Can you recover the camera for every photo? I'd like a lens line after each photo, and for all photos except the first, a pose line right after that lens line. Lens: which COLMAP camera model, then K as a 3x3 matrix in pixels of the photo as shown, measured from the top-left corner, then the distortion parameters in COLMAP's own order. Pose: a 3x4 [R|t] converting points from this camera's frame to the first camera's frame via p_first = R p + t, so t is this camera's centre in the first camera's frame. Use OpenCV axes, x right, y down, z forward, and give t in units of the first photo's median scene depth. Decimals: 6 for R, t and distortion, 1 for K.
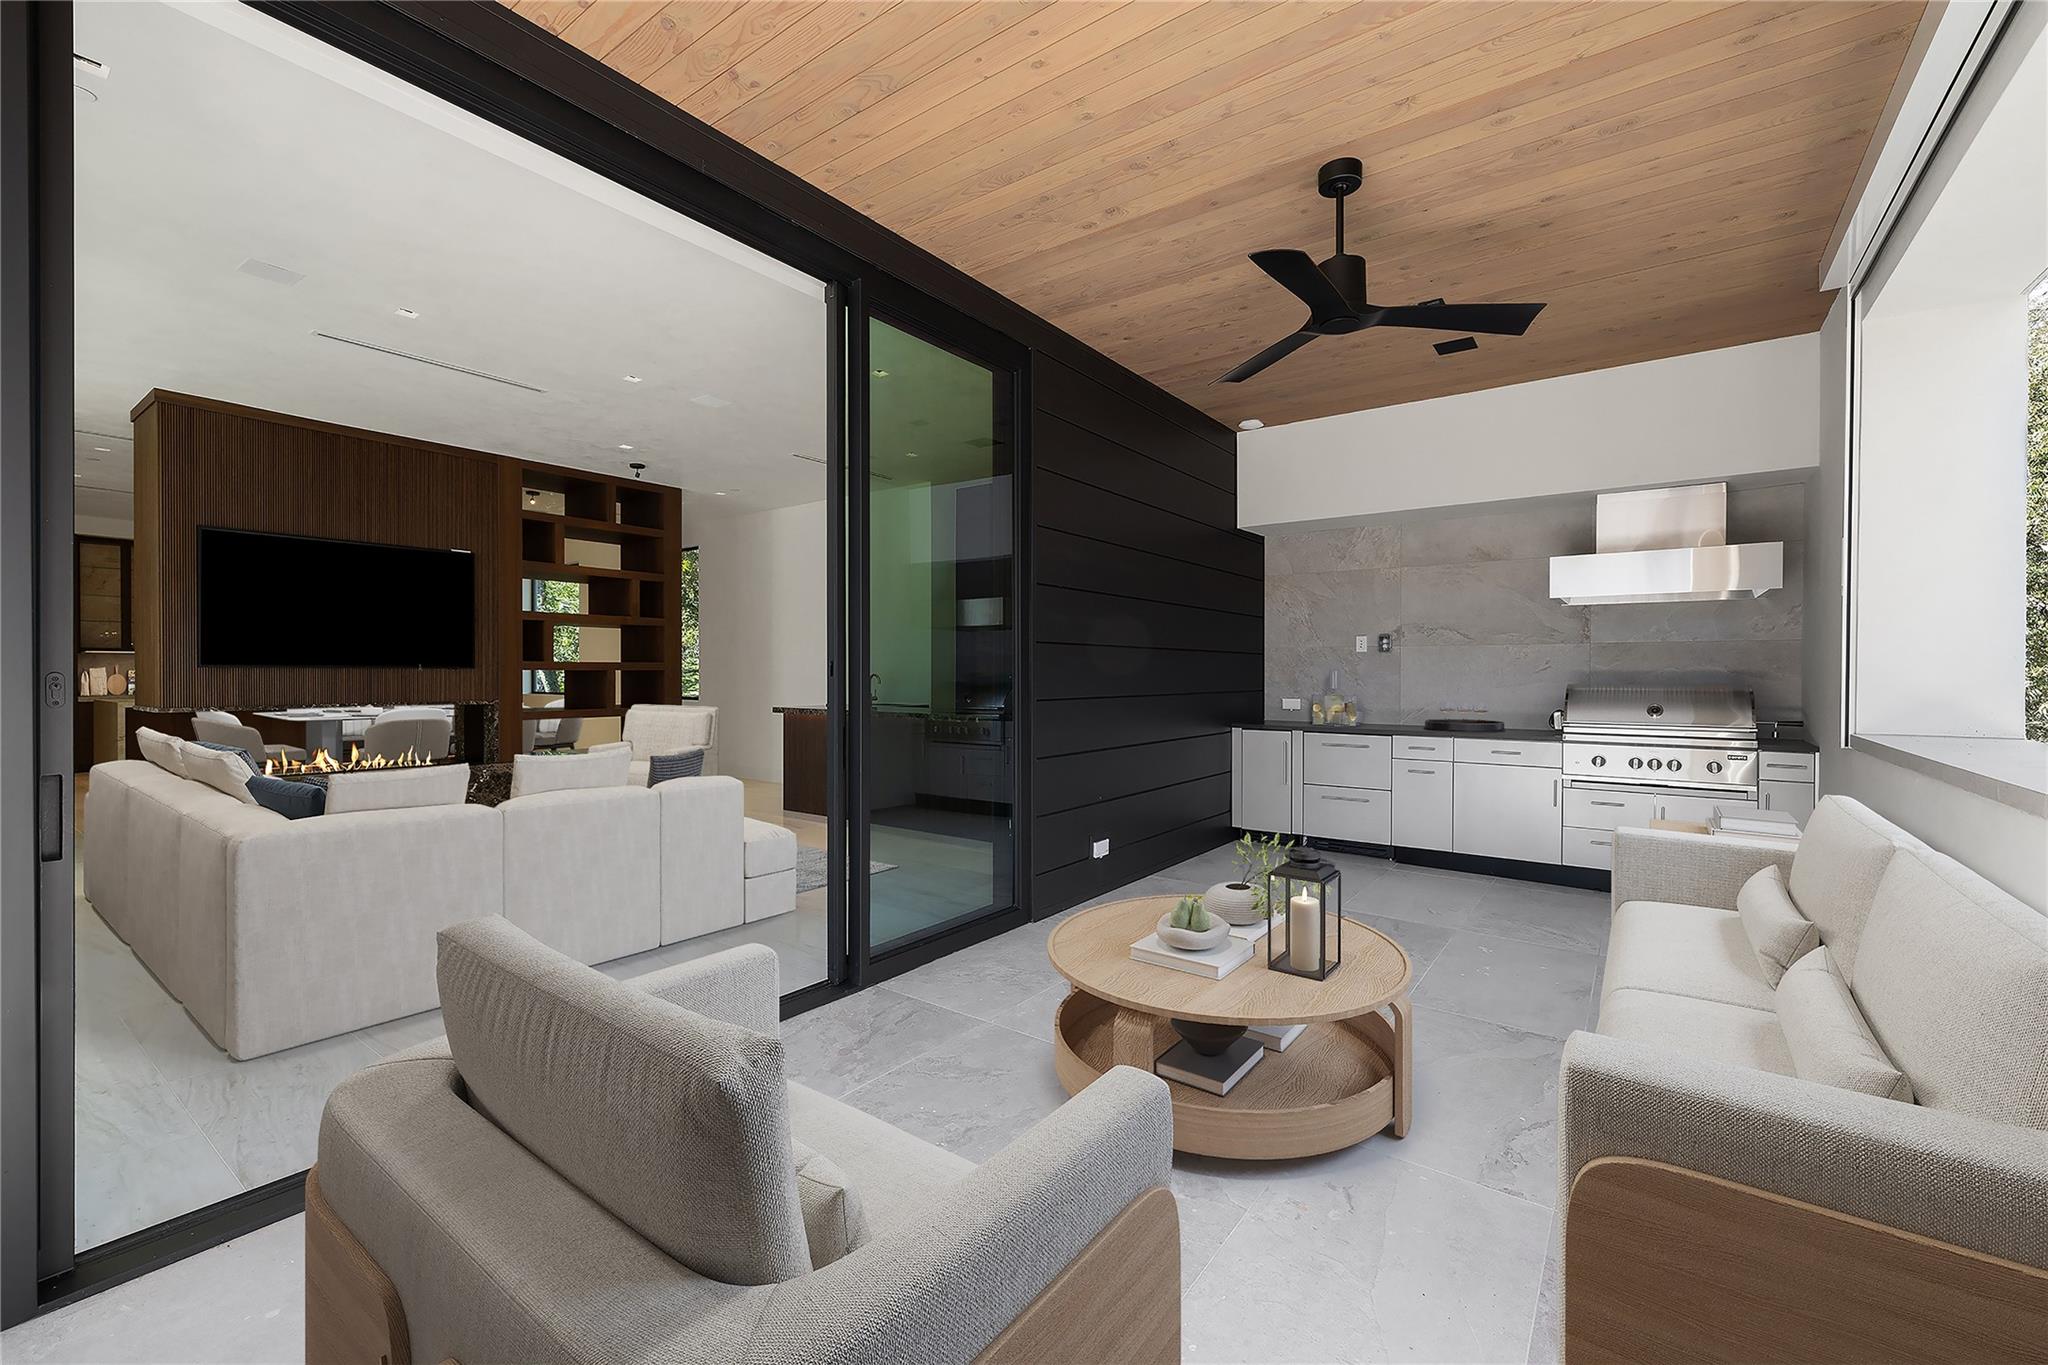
lens RADIAL K [[837.9, 0, 1021.7], [0, 837.9, 671.0], [0, 0, 1]] dist [0.000105, 0.000028]
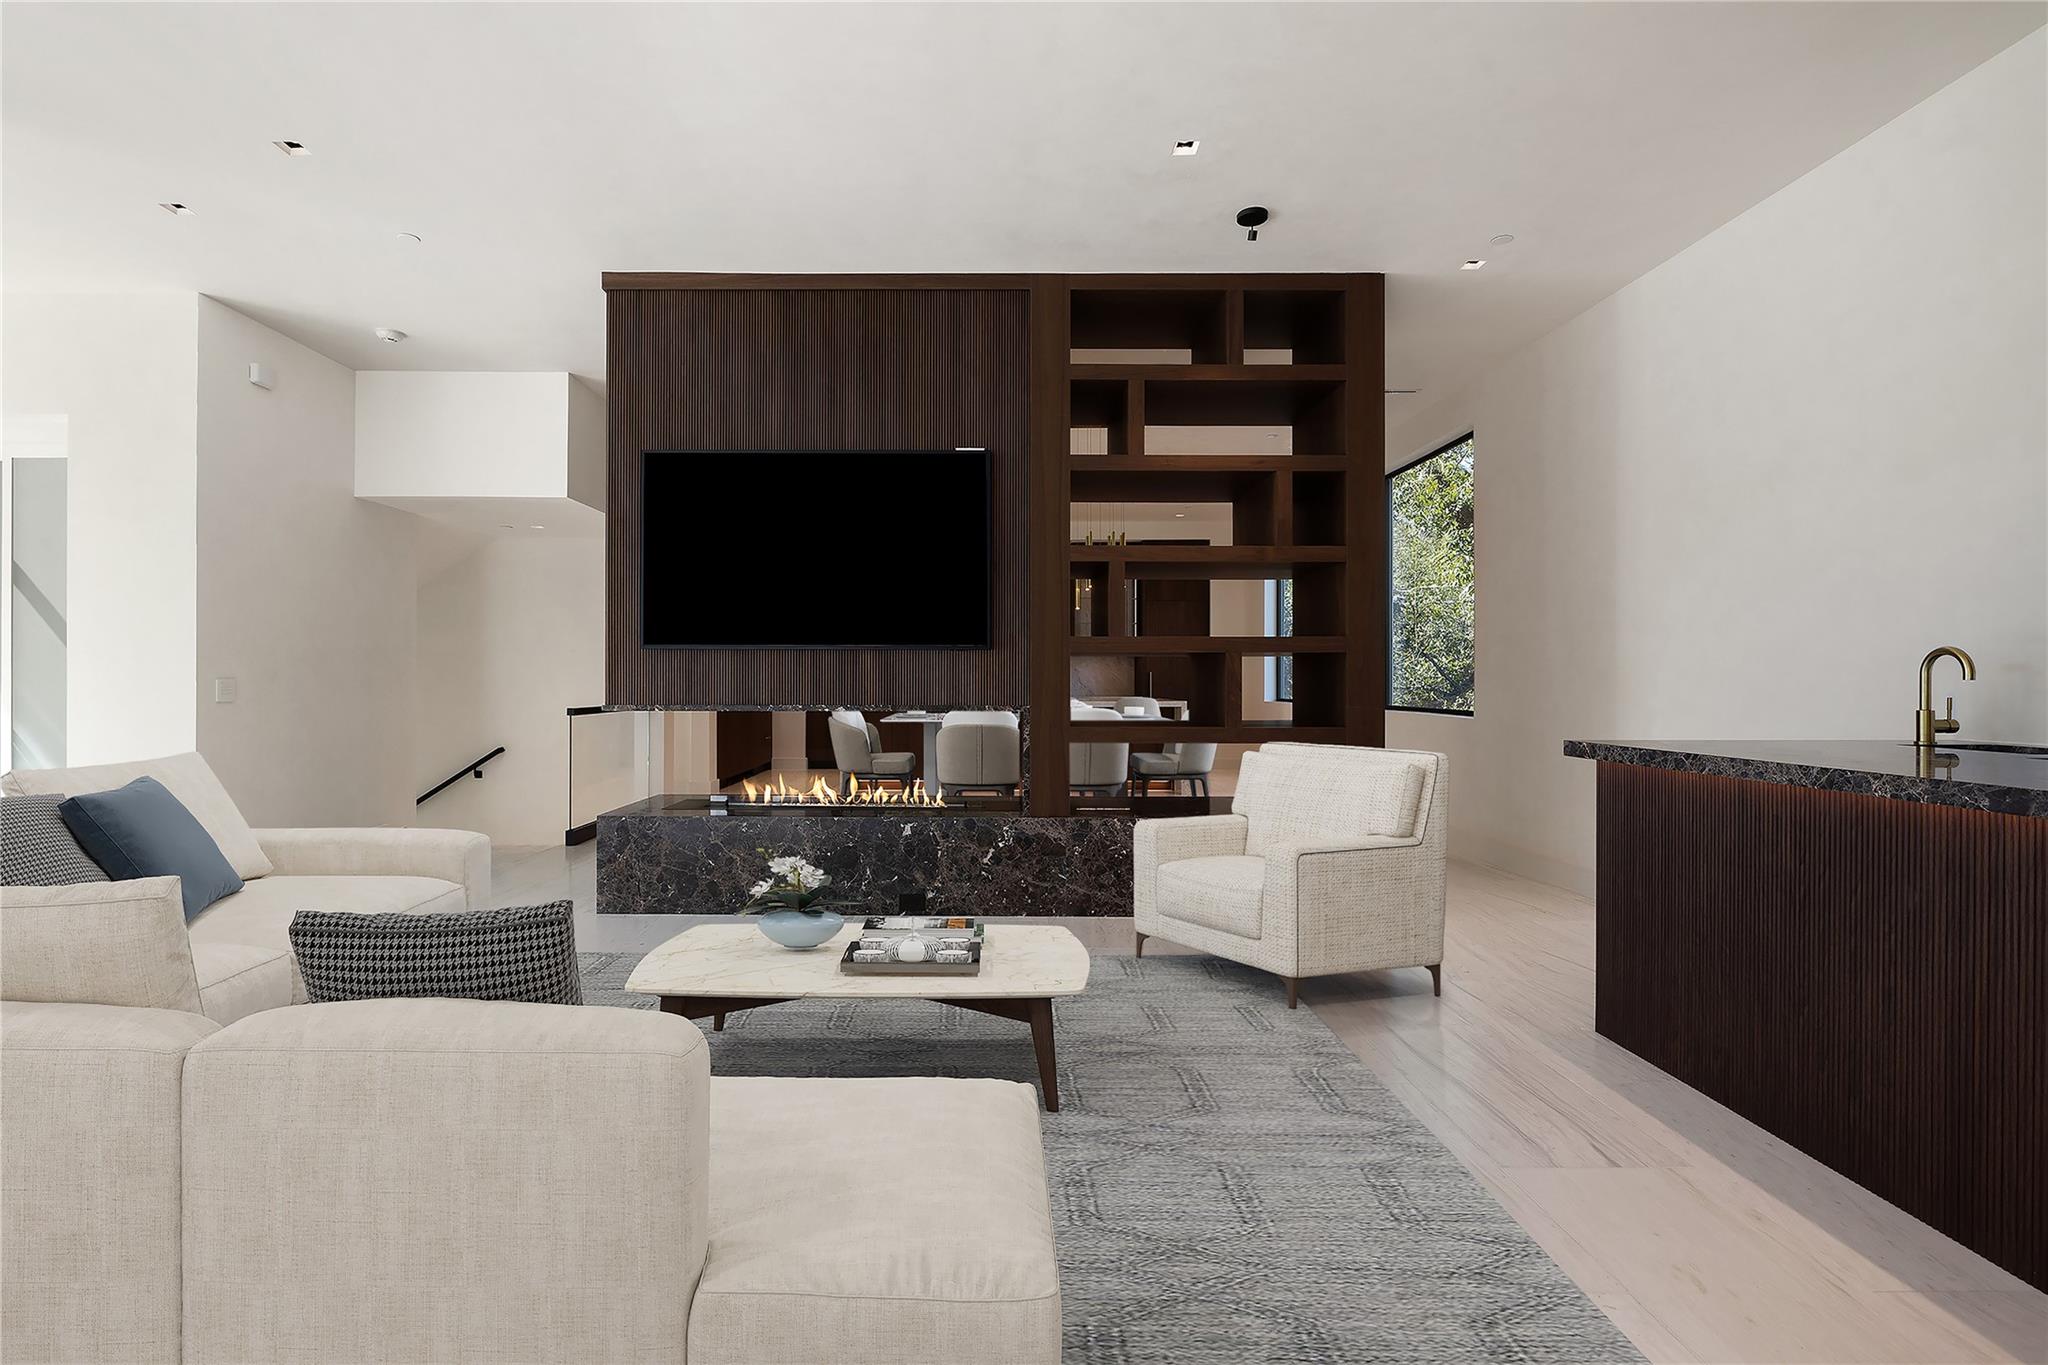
lens RADIAL K [[951.5, 0, 1019.0], [0, 951.5, 669.4], [0, 0, 1]] dist [0.000389, 0.000299]
pose [[0.586449, -0.008144, -0.809945, -0.107802], [-0.002326, 0.999928, -0.011739, 0.018282], [0.809983, 0.008769, 0.586388, 0.619344]]
